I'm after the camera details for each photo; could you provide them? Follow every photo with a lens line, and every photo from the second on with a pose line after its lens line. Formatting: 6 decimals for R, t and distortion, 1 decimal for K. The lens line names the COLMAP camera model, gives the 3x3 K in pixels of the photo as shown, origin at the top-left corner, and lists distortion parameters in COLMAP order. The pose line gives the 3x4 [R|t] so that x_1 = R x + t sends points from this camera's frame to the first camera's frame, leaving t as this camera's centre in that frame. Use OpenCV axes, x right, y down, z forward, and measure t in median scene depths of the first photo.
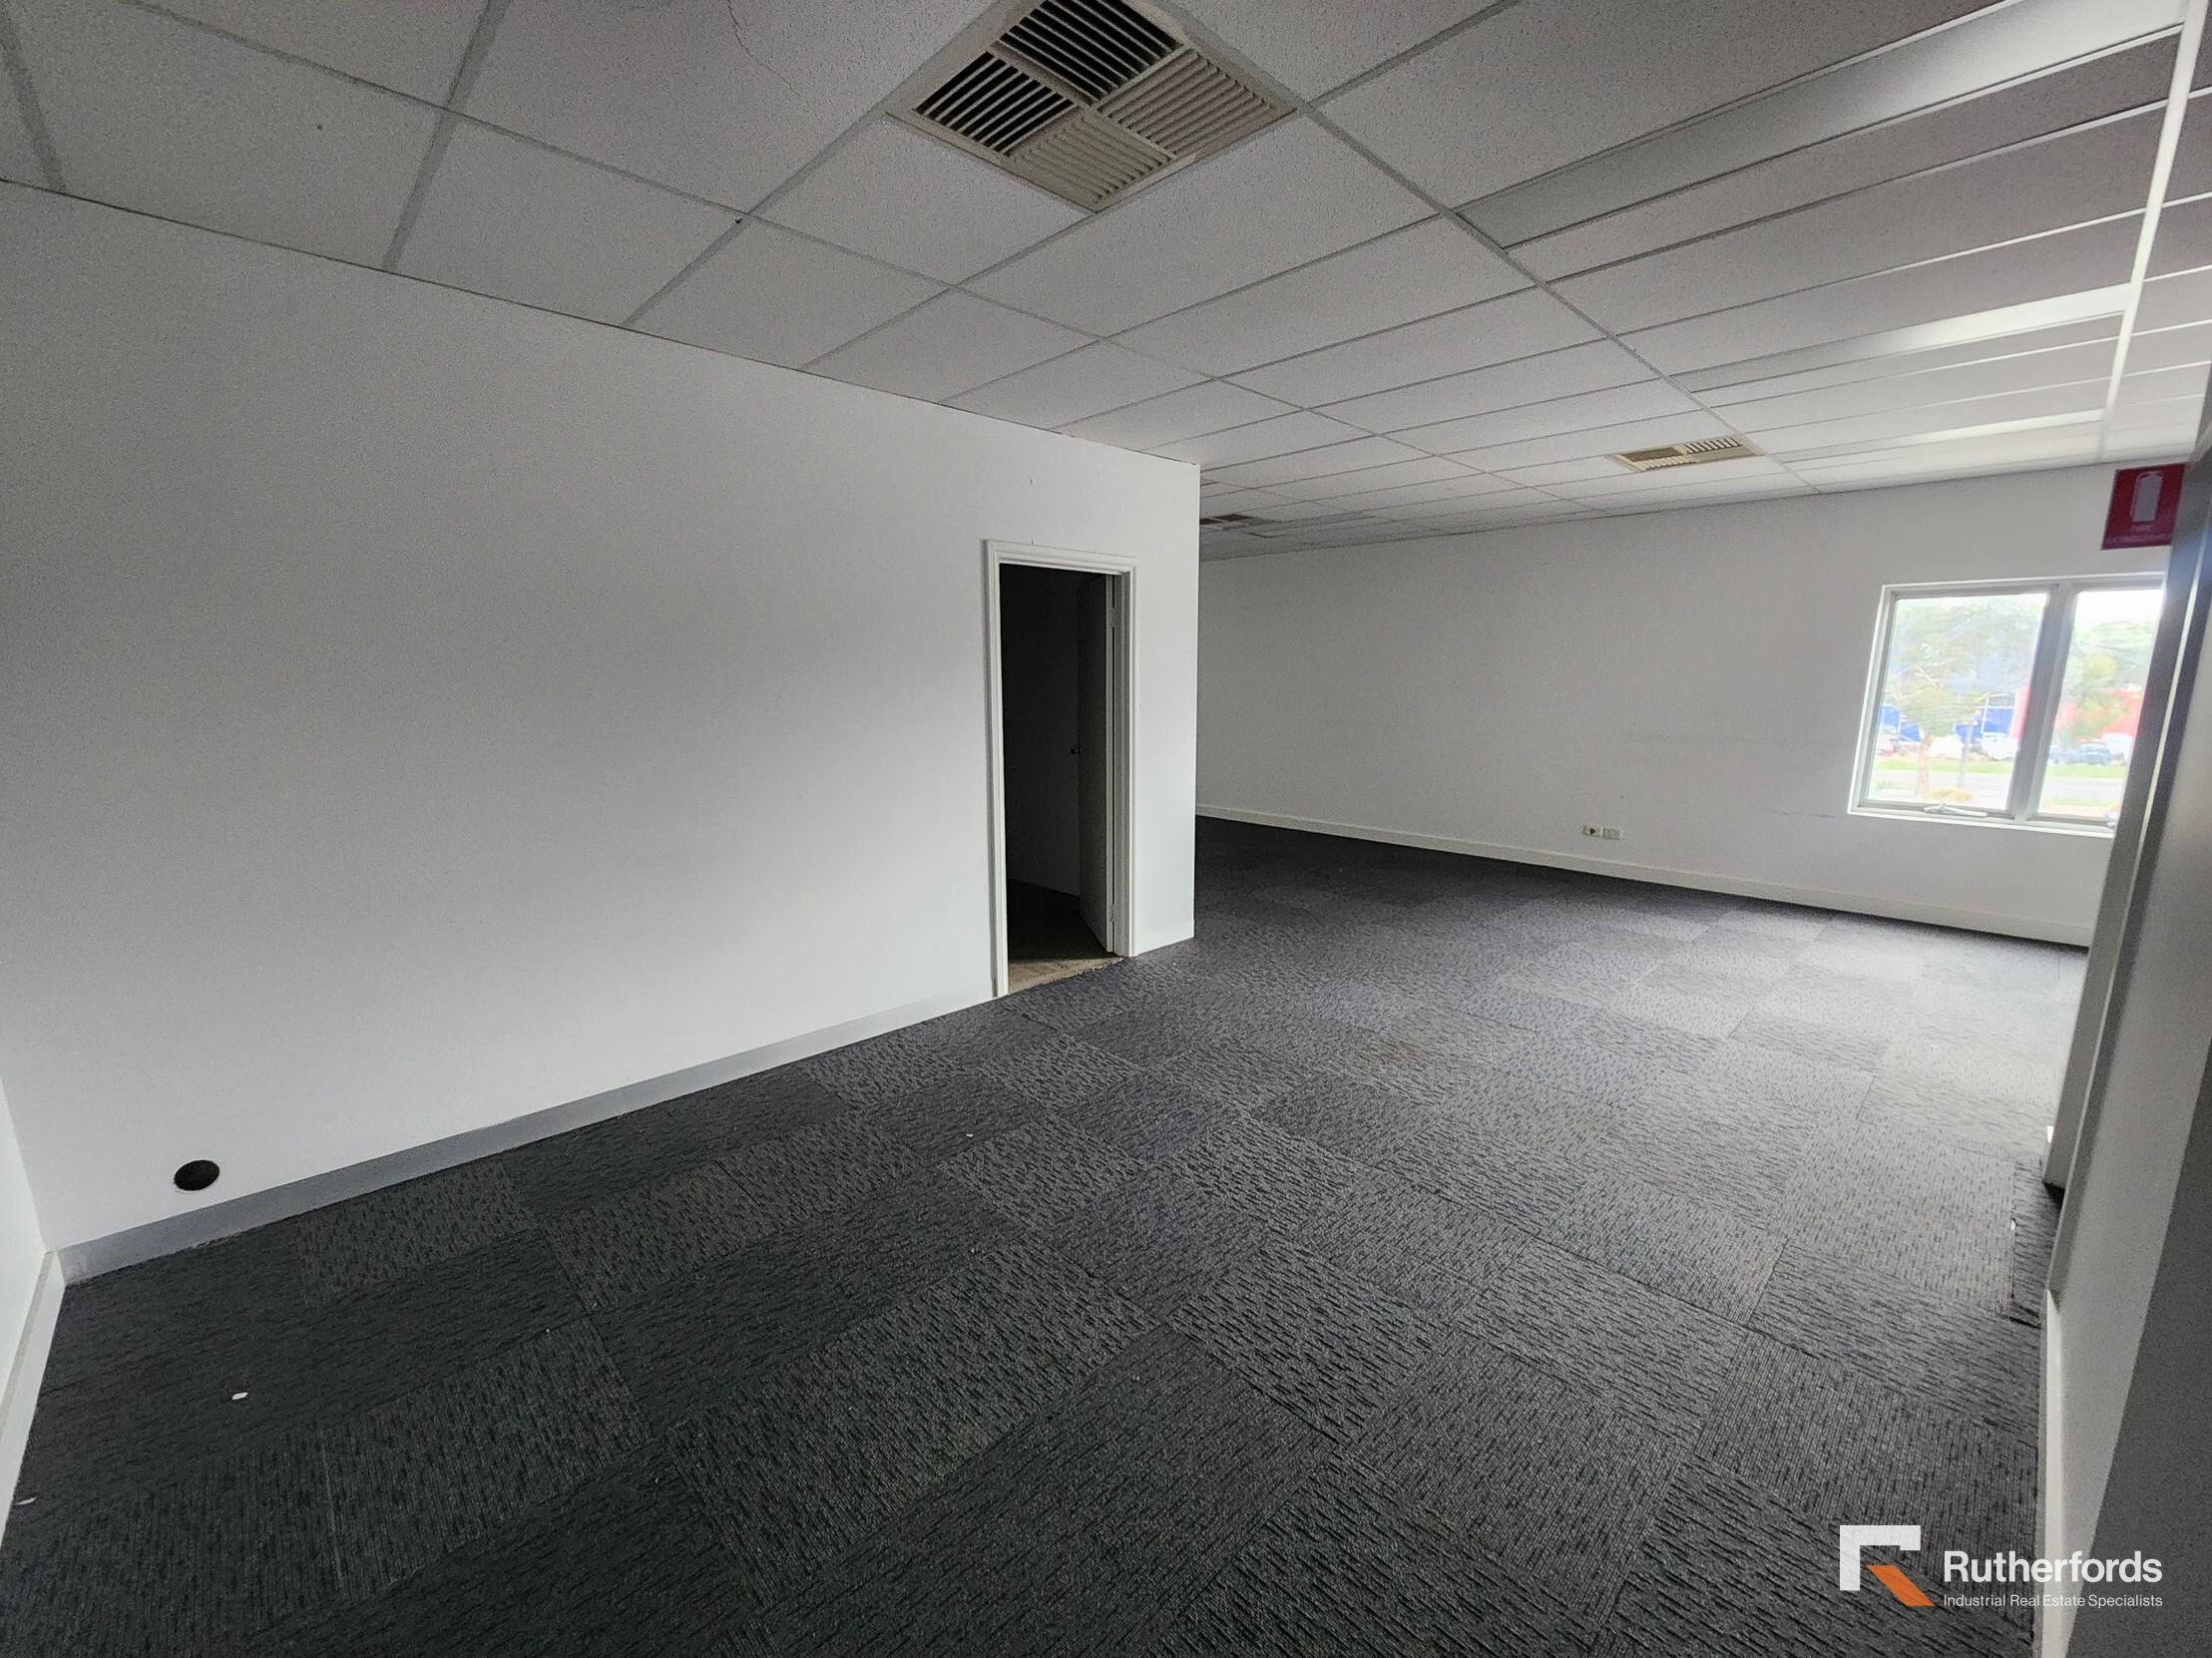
lens RADIAL K [[904.1, 0, 1115.8], [0, 904.1, 835.0], [0, 0, 1]] dist [0.002207, -0.001855]
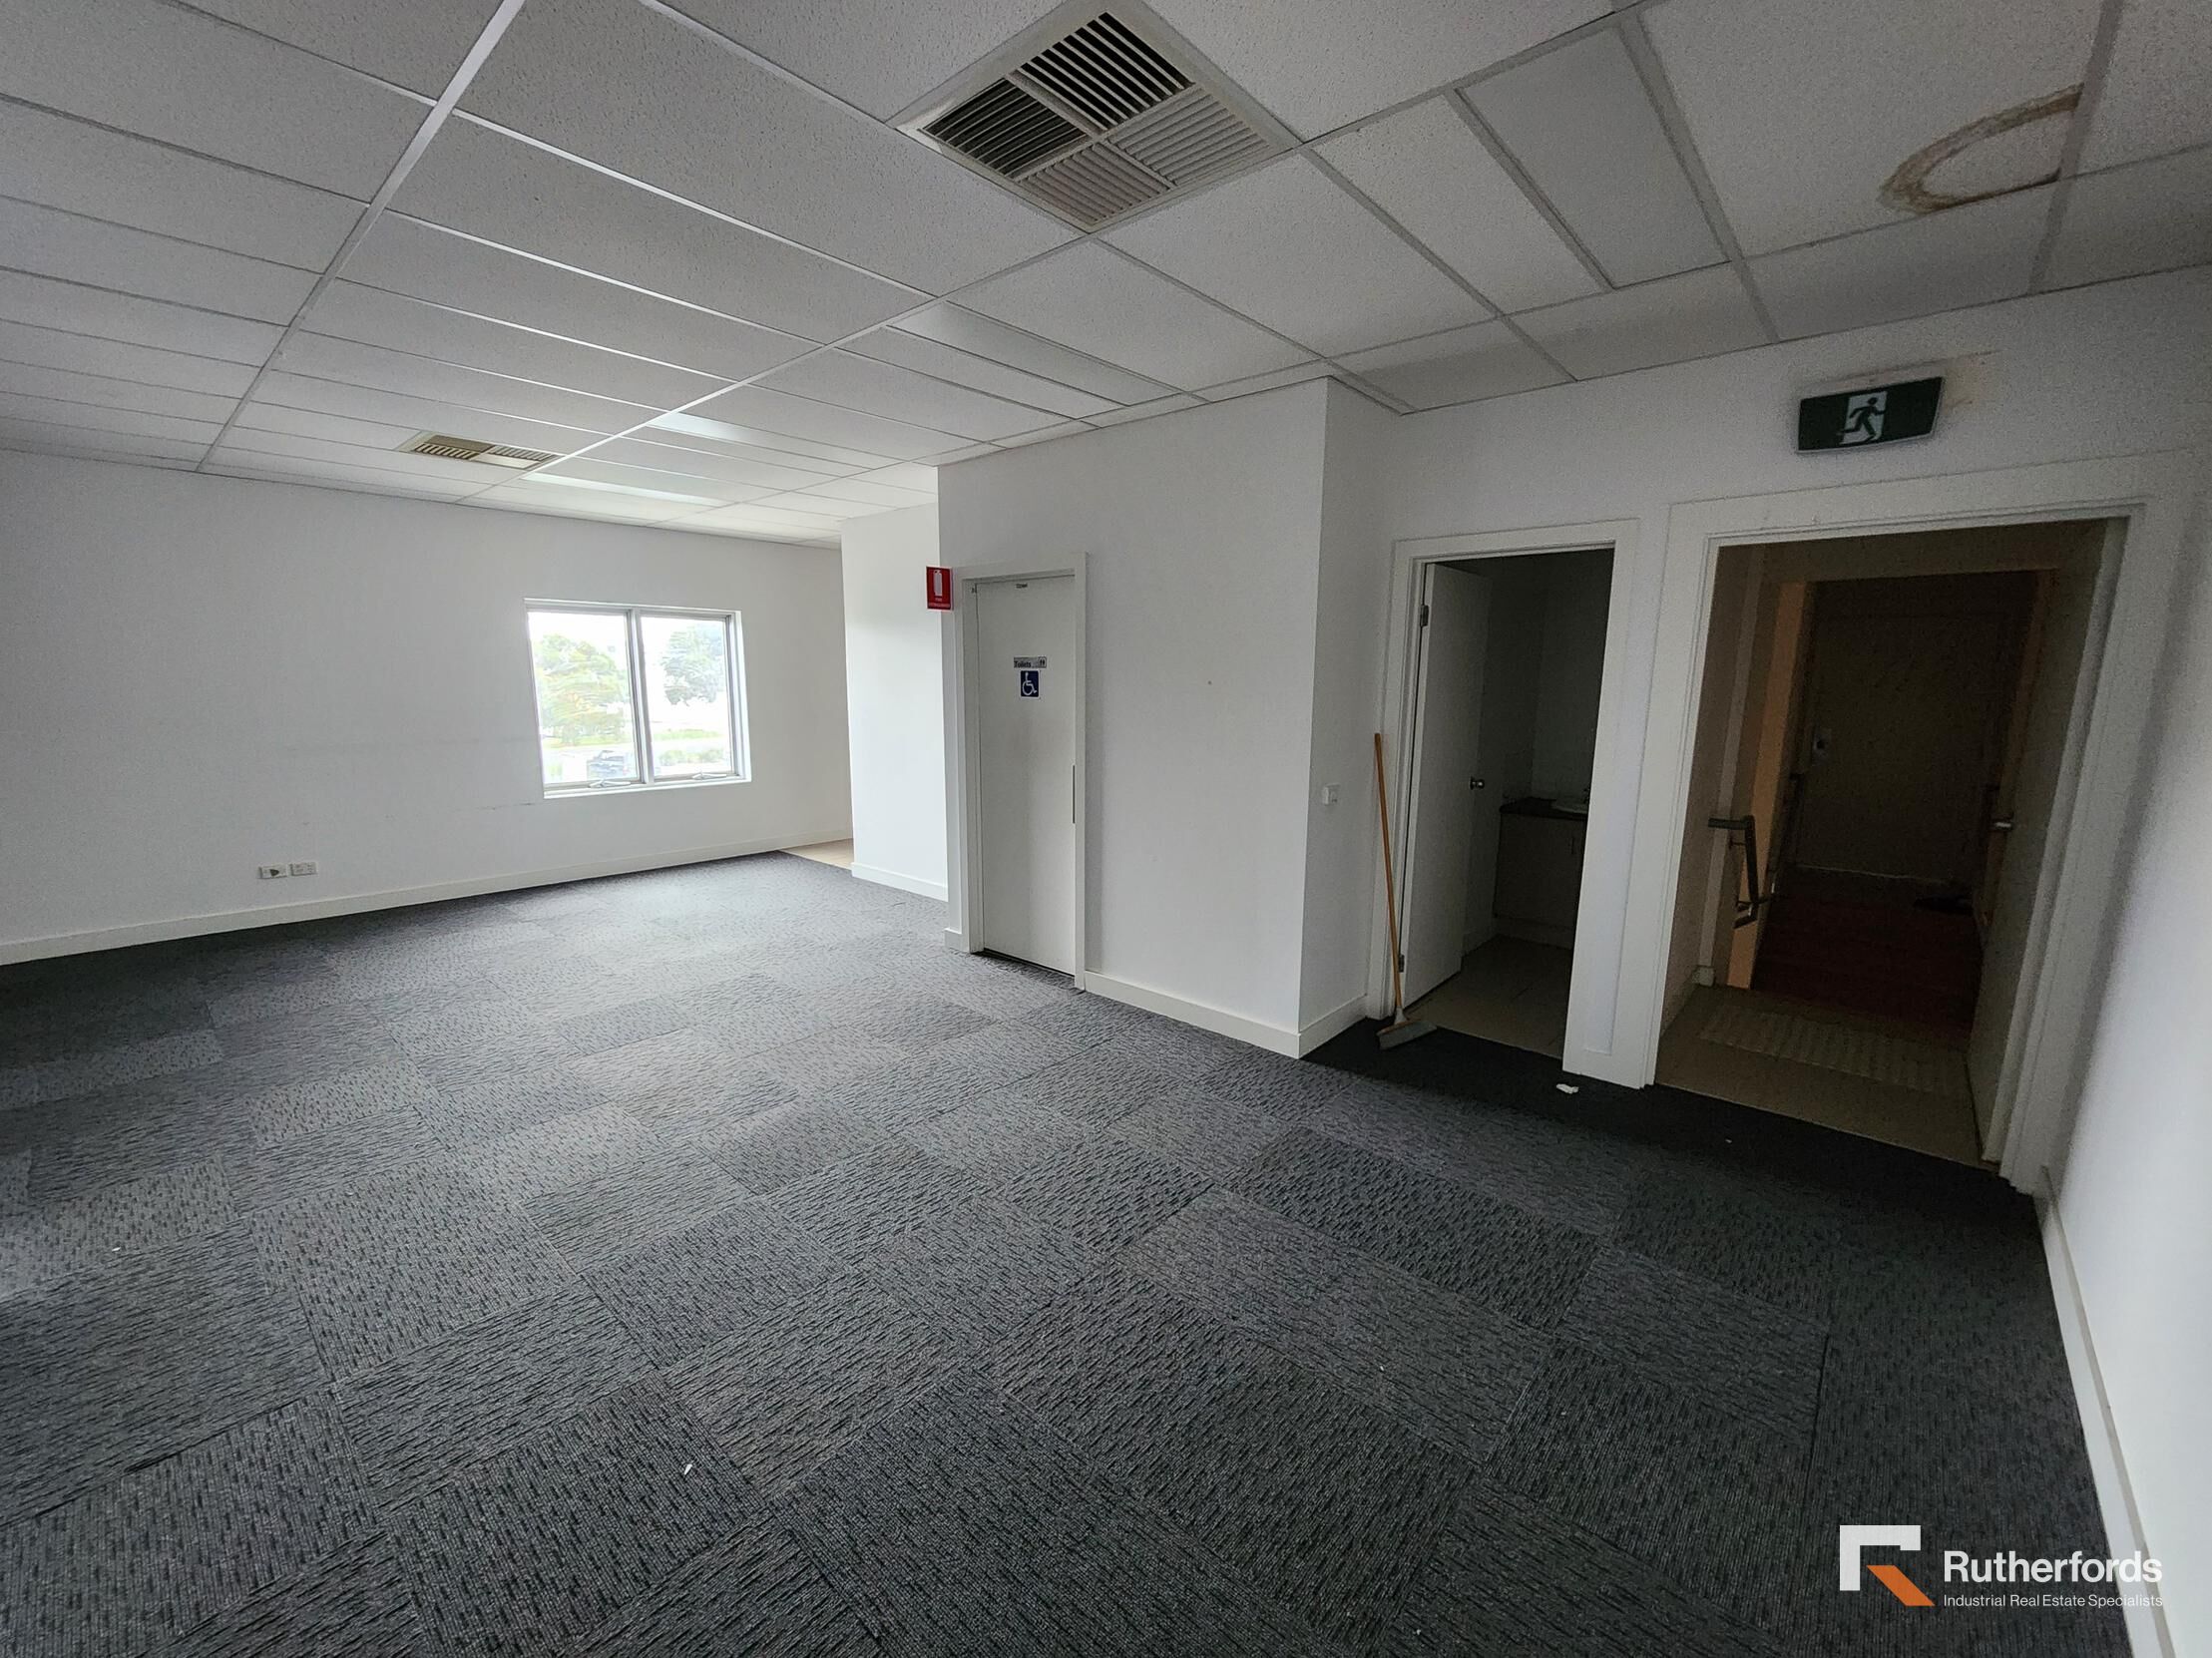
lens RADIAL K [[904.1, 0, 1115.3], [0, 904.1, 833.5], [0, 0, 1]] dist [0.002207, -0.001855]
pose [[-0.076715, -0.173369, 0.981865, -0.764479], [0.172460, 0.967616, 0.184328, -0.140734], [-0.982025, 0.183473, -0.044331, 0.756893]]
